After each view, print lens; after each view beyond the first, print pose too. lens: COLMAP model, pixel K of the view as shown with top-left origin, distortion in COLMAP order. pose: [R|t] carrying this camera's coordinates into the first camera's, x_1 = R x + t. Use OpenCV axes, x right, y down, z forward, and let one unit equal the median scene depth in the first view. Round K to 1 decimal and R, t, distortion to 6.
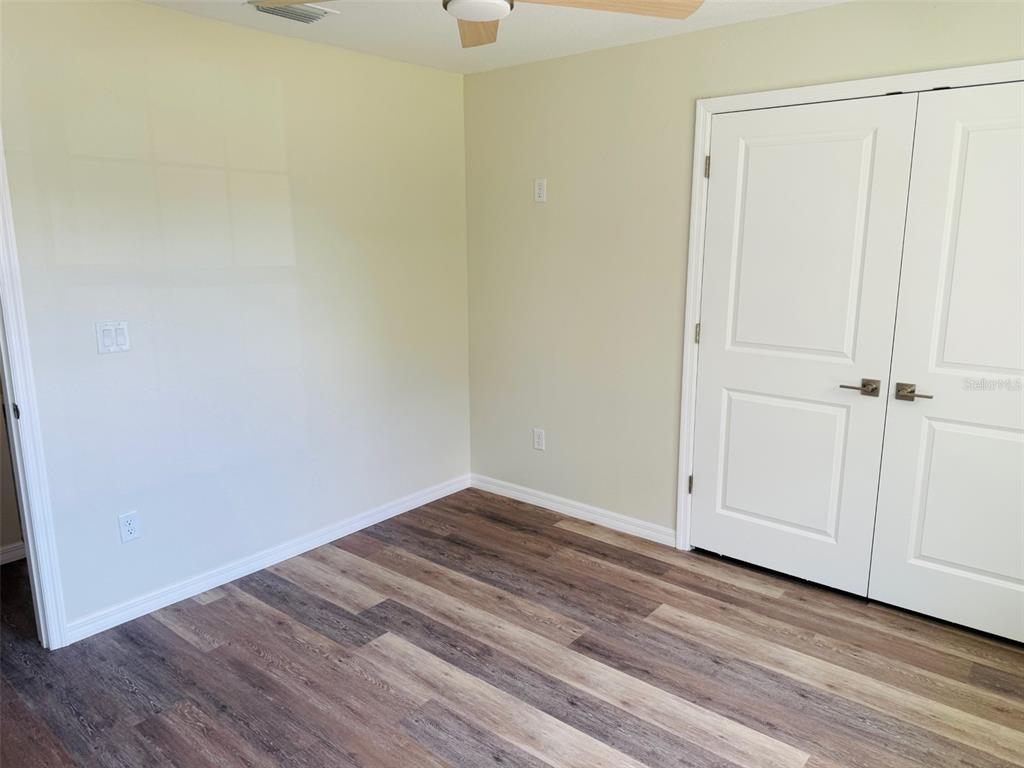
lens RADIAL K [[721.2, 0, 510.2], [0, 721.2, 382.1], [0, 0, 1]] dist [0.017979, -0.027834]
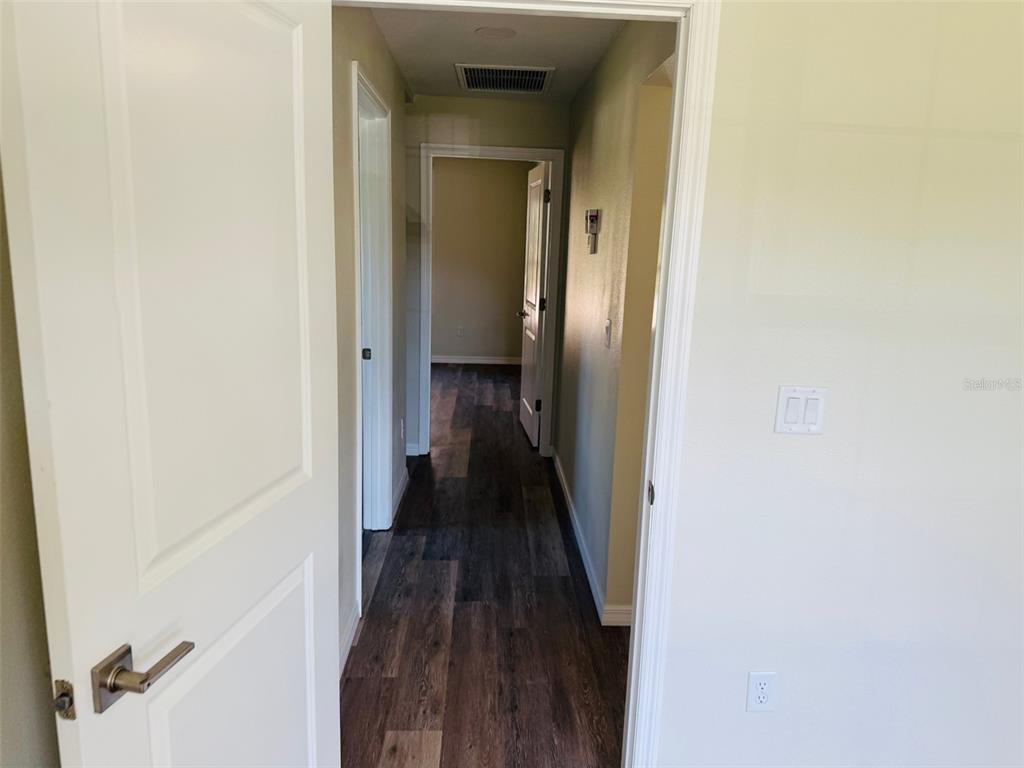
lens RADIAL K [[721.2, 0, 511.6], [0, 721.2, 382.7], [0, 0, 1]] dist [0.017979, -0.027834]
pose [[0.678592, 0.166321, -0.715437, -0.273270], [-0.175441, 0.982535, 0.062009, -0.080373], [0.713256, 0.083438, 0.695920, 0.380799]]
